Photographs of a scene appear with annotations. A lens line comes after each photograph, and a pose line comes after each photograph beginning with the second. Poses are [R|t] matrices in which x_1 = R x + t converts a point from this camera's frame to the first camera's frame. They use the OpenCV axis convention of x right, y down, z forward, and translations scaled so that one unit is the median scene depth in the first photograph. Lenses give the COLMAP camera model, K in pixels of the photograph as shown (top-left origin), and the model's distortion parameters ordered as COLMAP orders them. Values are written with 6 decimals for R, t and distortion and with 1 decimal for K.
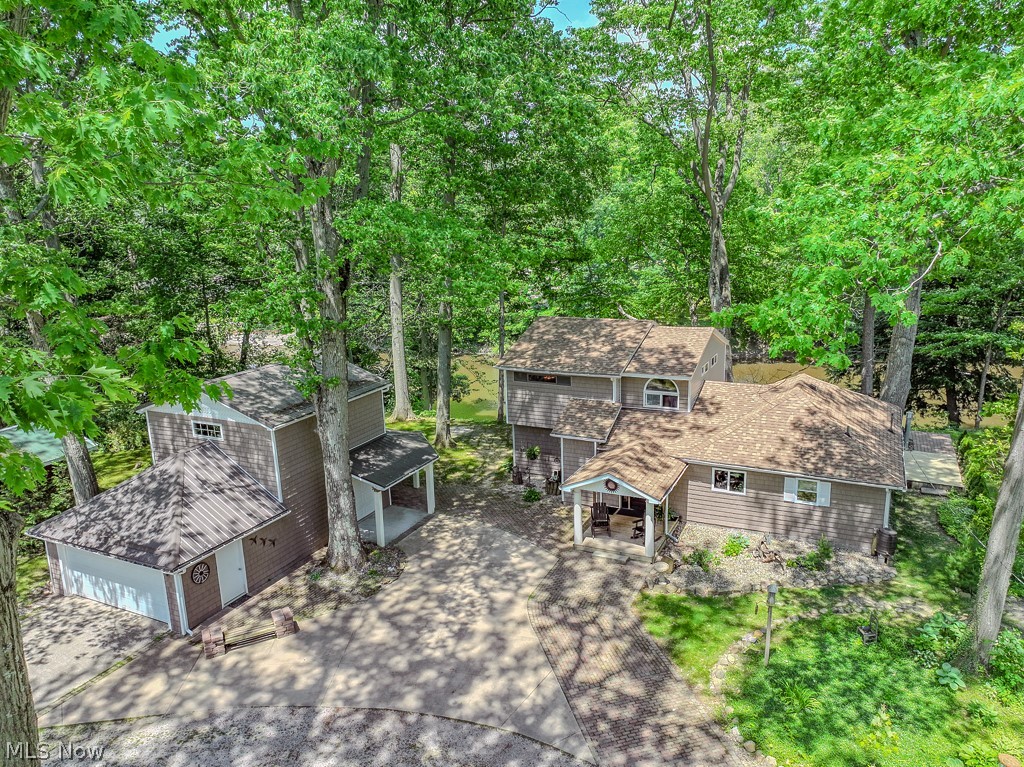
lens RADIAL K [[702.2, 0, 512.0], [0, 702.2, 383.5], [0, 0, 1]] dist [-0.012841, 0.020095]
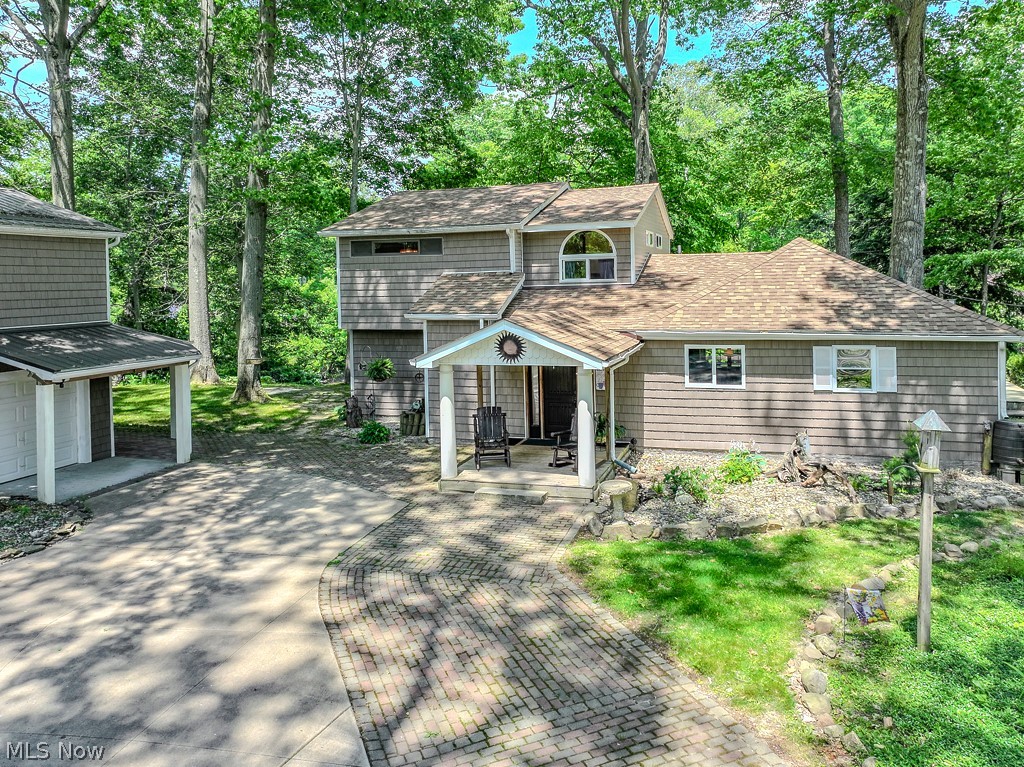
lens RADIAL K [[702.2, 0, 512.0], [0, 702.2, 383.5], [0, 0, 1]] dist [-0.012841, 0.020095]
pose [[0.990670, -0.027573, 0.133464, 0.070142], [0.039291, 0.995522, -0.085981, 0.195378], [-0.130496, 0.090423, 0.987317, 0.462341]]
